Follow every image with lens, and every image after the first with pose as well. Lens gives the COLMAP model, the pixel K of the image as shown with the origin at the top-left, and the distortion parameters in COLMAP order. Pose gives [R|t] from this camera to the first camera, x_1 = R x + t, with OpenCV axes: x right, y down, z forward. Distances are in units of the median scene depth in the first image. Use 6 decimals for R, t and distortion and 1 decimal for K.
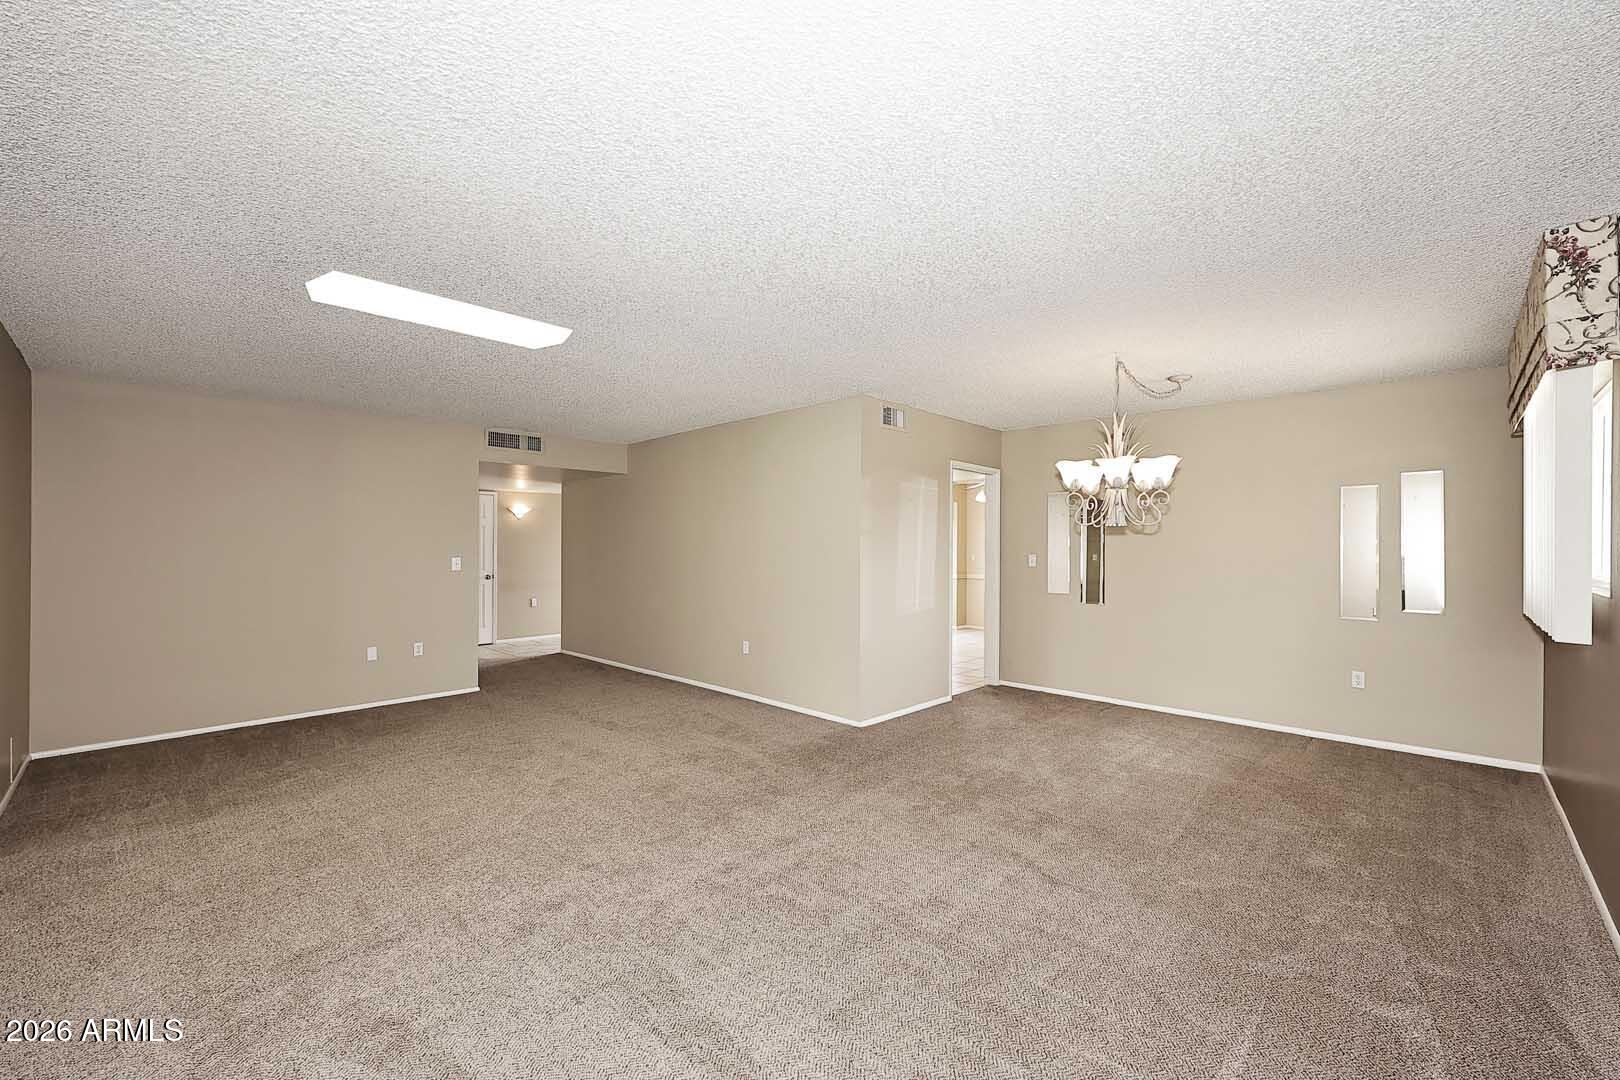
lens RADIAL K [[656.1, 0, 823.1], [0, 656.1, 546.1], [0, 0, 1]] dist [0.000134, 0.000176]
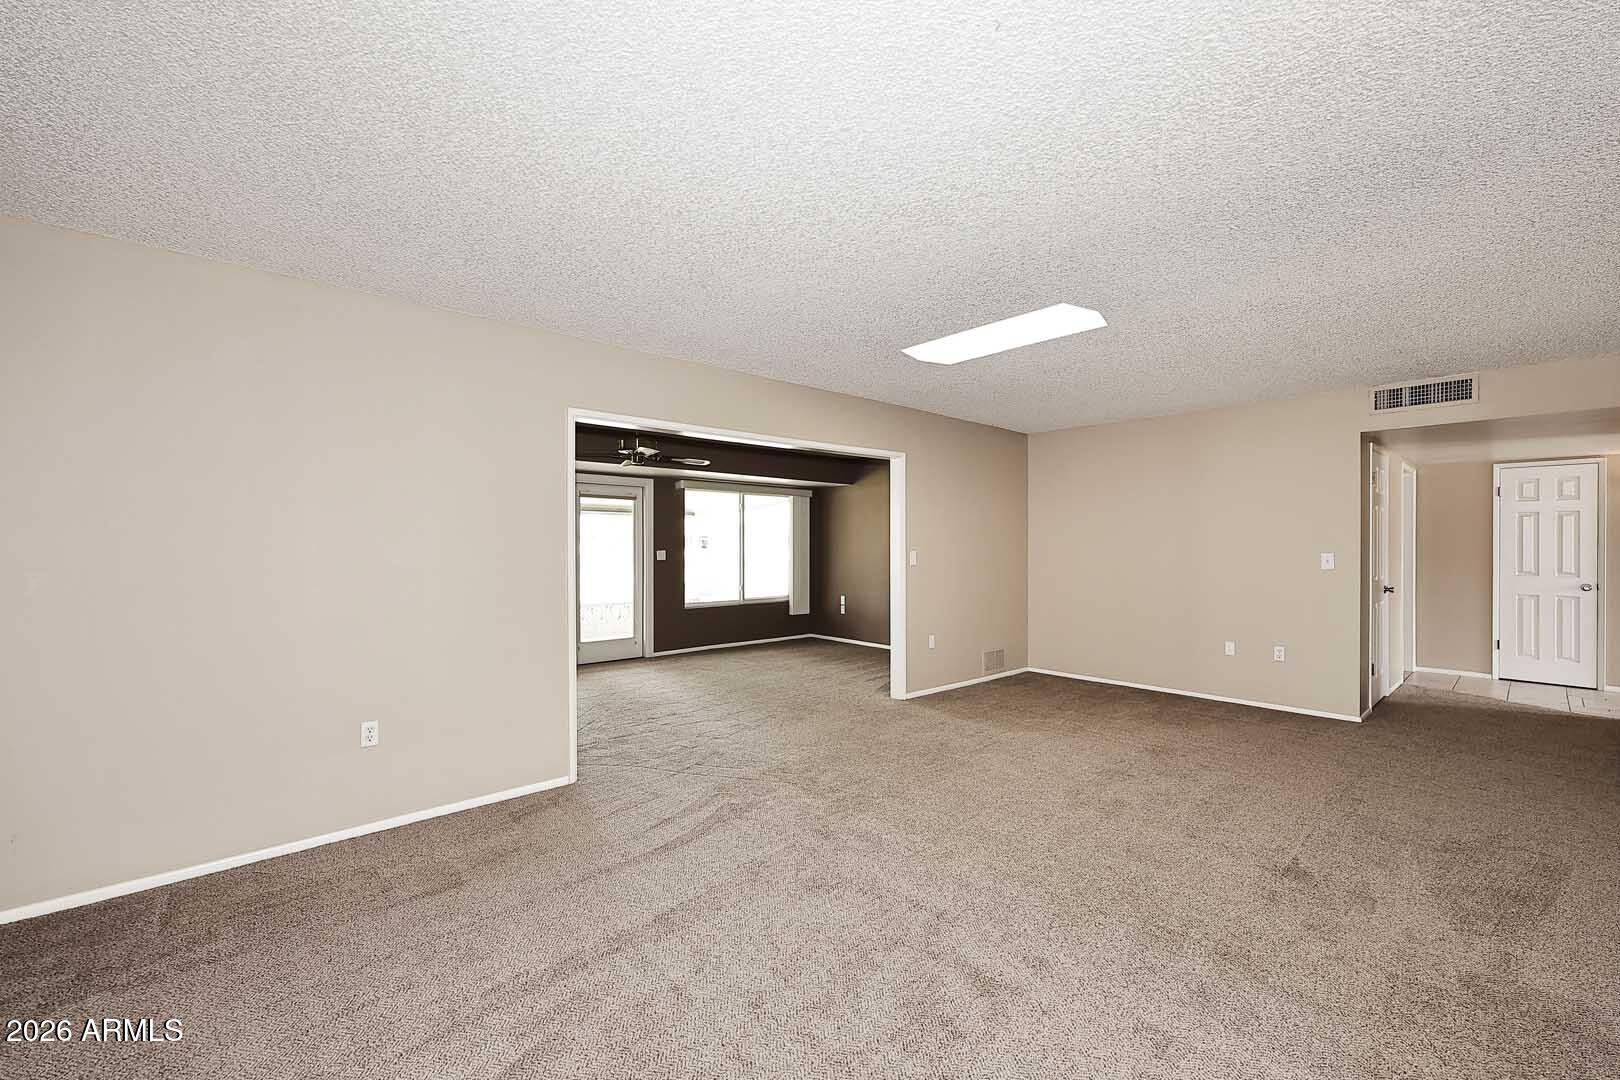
lens RADIAL K [[656.1, 0, 814.1], [0, 656.1, 544.0], [0, 0, 1]] dist [0.000134, 0.000176]
pose [[-0.075202, 0.000661, -0.997168, 0.501248], [-0.000366, 1.000000, 0.000690, 0.007606], [0.997168, 0.000417, -0.075202, 0.634867]]
